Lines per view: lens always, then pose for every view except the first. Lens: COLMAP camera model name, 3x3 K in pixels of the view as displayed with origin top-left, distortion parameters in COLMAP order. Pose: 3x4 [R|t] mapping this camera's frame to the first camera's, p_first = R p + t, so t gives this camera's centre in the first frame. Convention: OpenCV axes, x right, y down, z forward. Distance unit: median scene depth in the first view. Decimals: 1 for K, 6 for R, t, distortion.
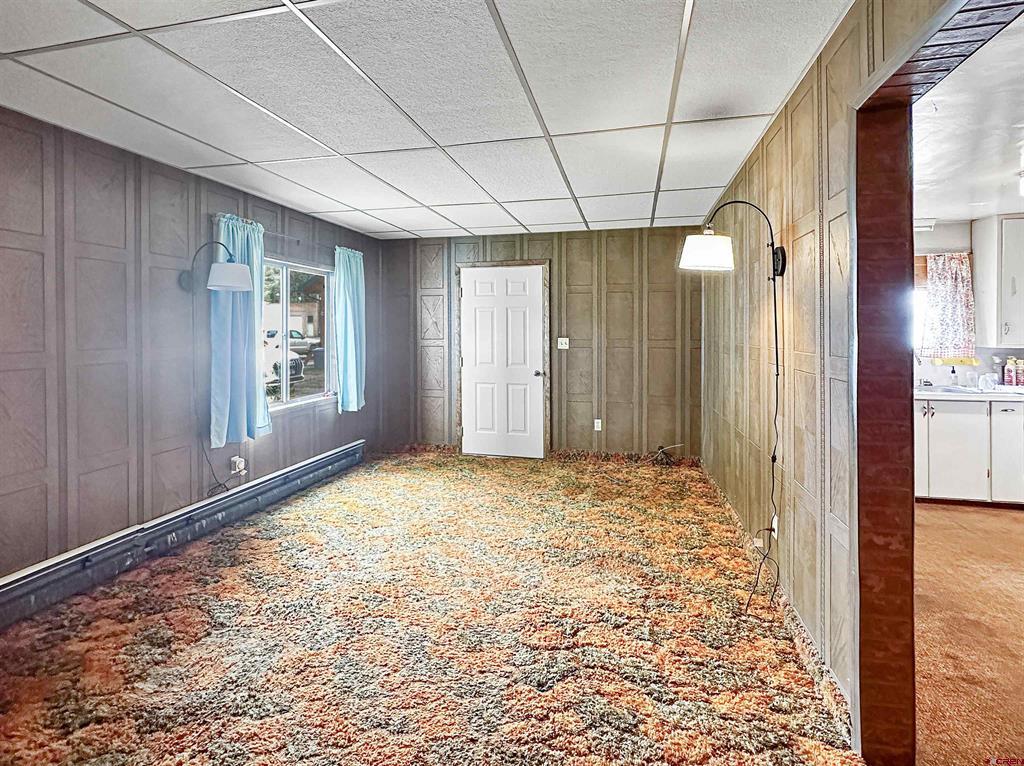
lens RADIAL K [[490.1, 0, 515.4], [0, 490.1, 383.2], [0, 0, 1]] dist [0.015633, -0.000648]
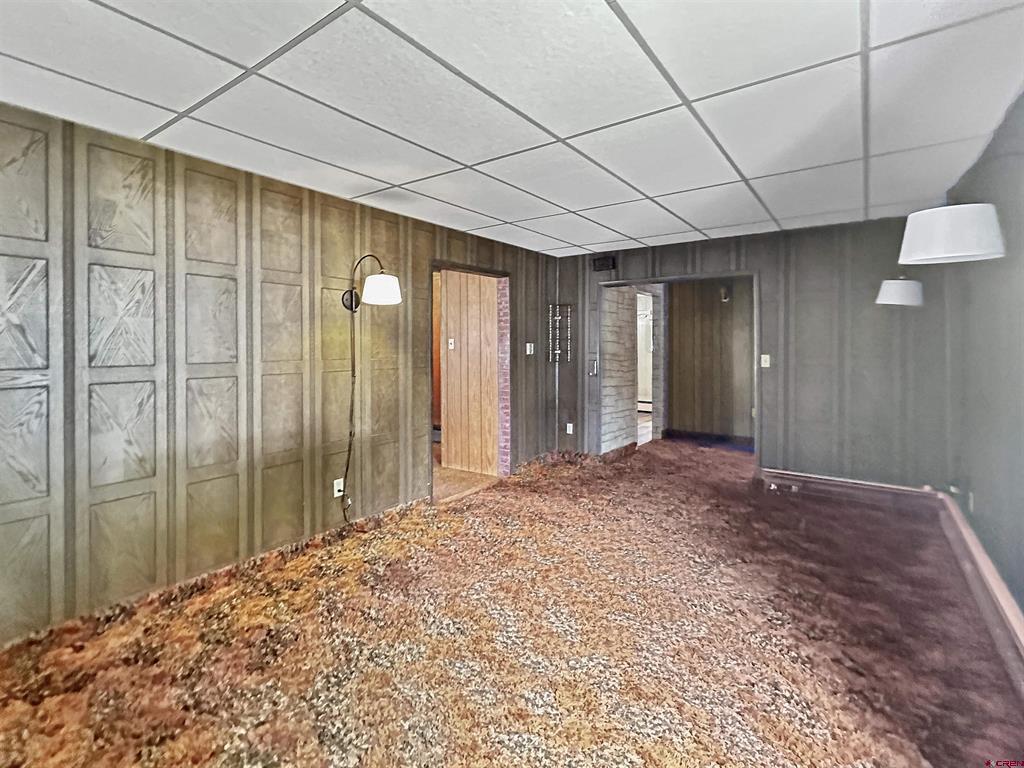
lens RADIAL K [[490.1, 0, 497.6], [0, 490.1, 346.9], [0, 0, 1]] dist [0.015633, -0.000648]
pose [[0.928616, -0.001387, -0.371040, 0.085791], [-0.035768, 0.995001, -0.093240, -0.029274], [0.369314, 0.099855, 0.923924, 0.289373]]
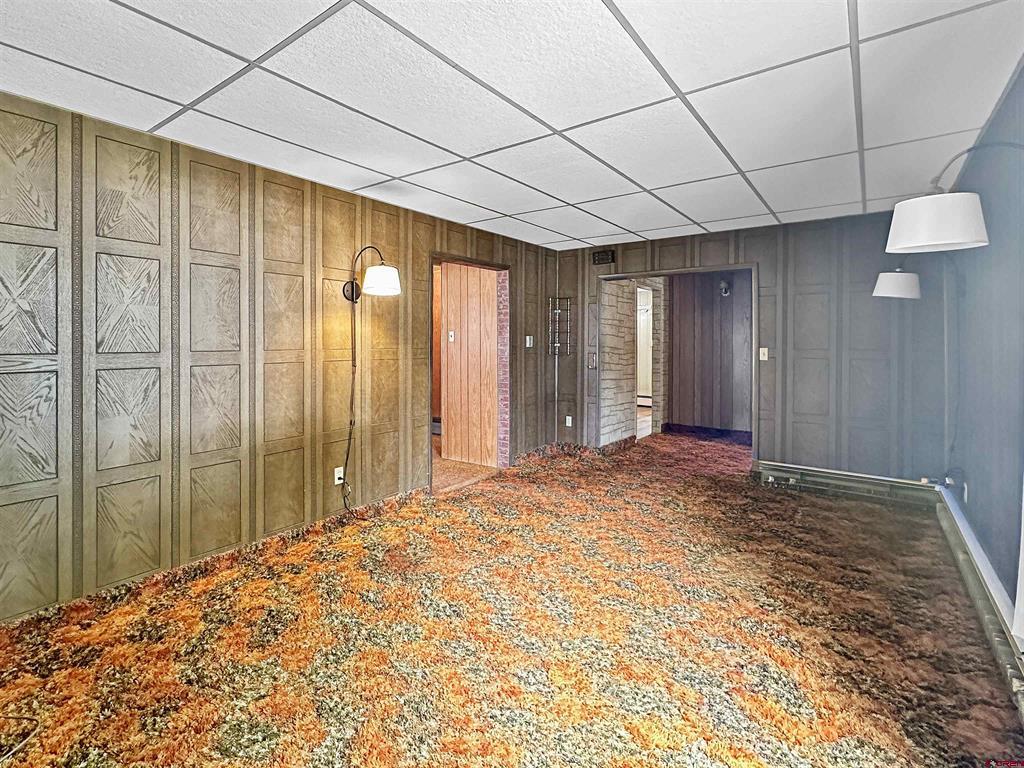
lens RADIAL K [[490.1, 0, 495.4], [0, 490.1, 343.6], [0, 0, 1]] dist [0.015633, -0.000648]
pose [[0.924845, 0.002937, -0.380333, 0.093727], [-0.040686, 0.994996, -0.091252, -0.022367], [0.378162, 0.099868, 0.920337, 0.284799]]
